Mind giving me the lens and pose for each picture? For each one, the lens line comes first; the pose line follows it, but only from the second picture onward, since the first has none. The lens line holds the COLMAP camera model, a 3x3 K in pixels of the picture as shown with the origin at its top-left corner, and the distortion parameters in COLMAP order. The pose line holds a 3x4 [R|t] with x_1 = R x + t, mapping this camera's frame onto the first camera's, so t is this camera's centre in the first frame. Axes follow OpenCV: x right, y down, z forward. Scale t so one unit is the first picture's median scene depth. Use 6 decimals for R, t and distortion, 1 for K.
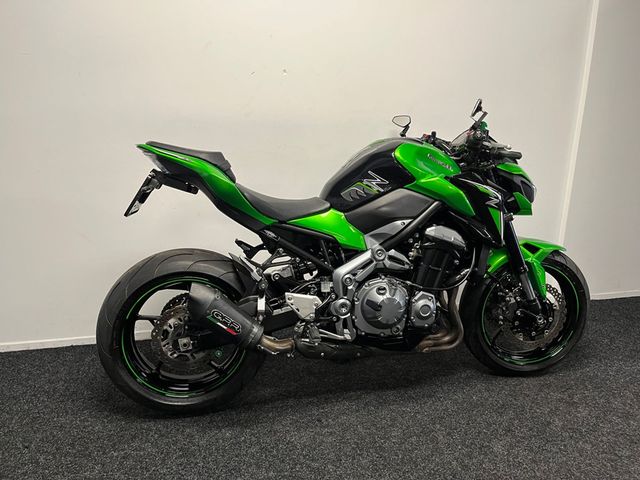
lens RADIAL K [[486.5, 0, 324.9], [0, 486.5, 235.4], [0, 0, 1]] dist [0.090393, -0.125693]
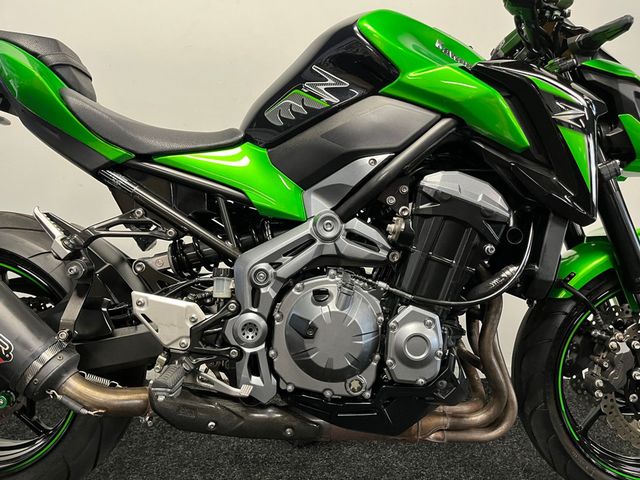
lens RADIAL K [[486.5, 0, 328.7], [0, 486.5, 244.2], [0, 0, 1]] dist [0.090393, -0.125693]
pose [[0.982473, 0.027691, -0.184338, 0.203931], [-0.050320, 0.991590, -0.119237, 0.114880], [0.179486, 0.126423, 0.975603, 0.510774]]
